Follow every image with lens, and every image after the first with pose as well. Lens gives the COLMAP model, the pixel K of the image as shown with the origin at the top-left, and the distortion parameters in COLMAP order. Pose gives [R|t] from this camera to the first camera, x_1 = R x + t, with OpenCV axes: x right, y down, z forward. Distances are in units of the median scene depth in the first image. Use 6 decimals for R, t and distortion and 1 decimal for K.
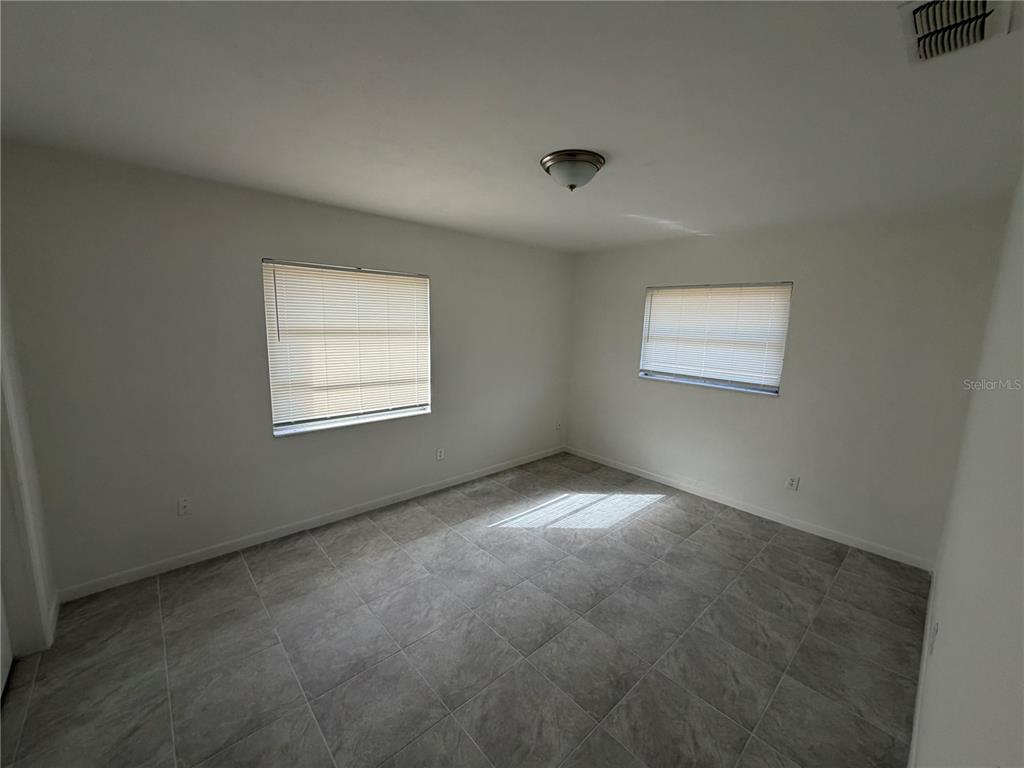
lens RADIAL K [[414.2, 0, 509.9], [0, 414.2, 378.5], [0, 0, 1]] dist [0.007520, 0.000853]
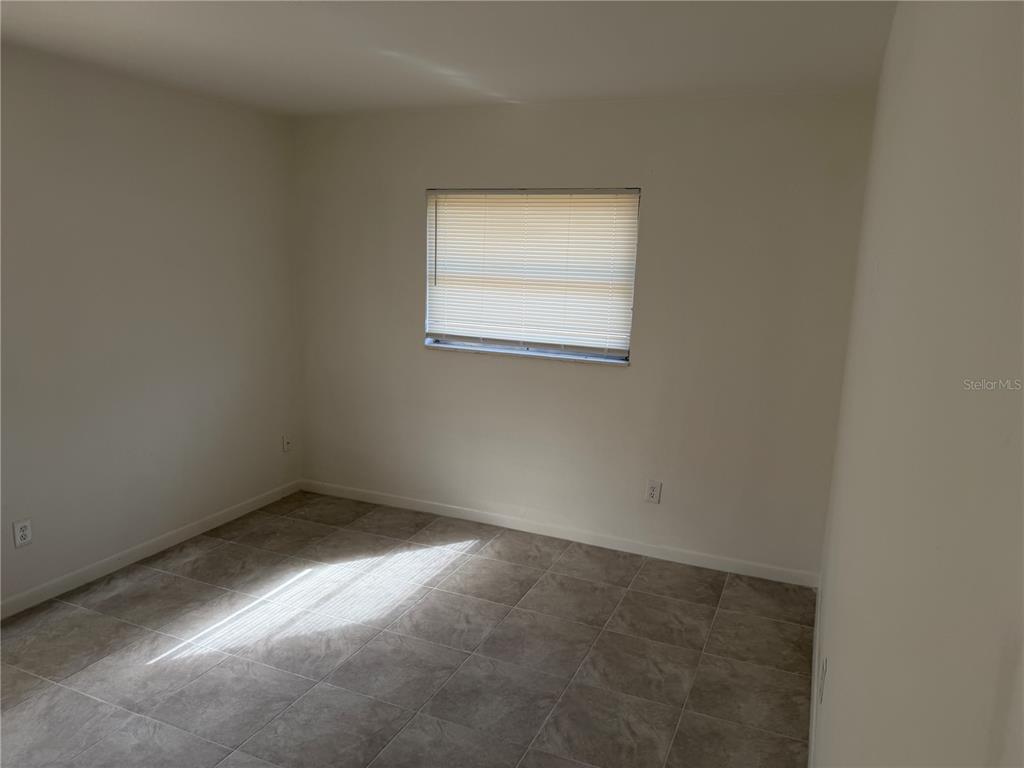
lens RADIAL K [[709.1, 0, 513.2], [0, 709.1, 381.5], [0, 0, 1]] dist [-0.000749, -0.001179]
pose [[0.913200, -0.071745, 0.401145, 0.031384], [0.055933, 0.997131, 0.051006, 0.002467], [-0.403654, -0.024142, 0.914593, 0.058549]]
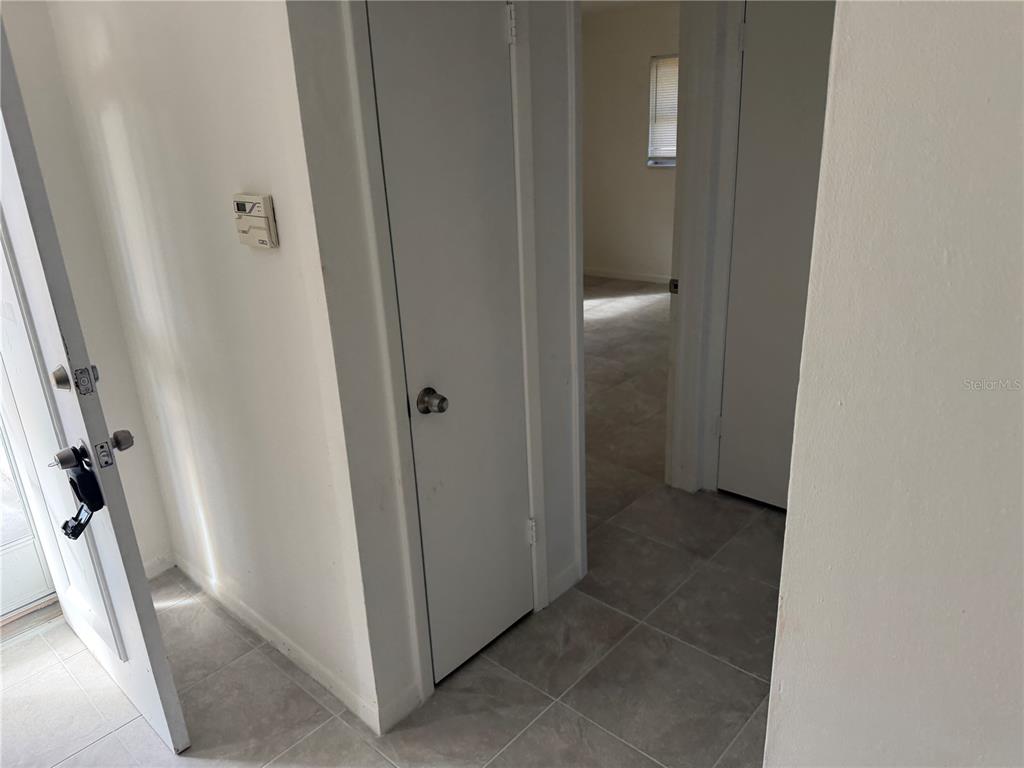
lens RADIAL K [[709.1, 0, 511.1], [0, 709.1, 381.8], [0, 0, 1]] dist [-0.000749, -0.001179]
pose [[0.994058, -0.087008, 0.065411, -0.158544], [0.072881, 0.978335, 0.193777, 0.179525], [-0.080854, -0.187858, 0.978863, -0.735828]]
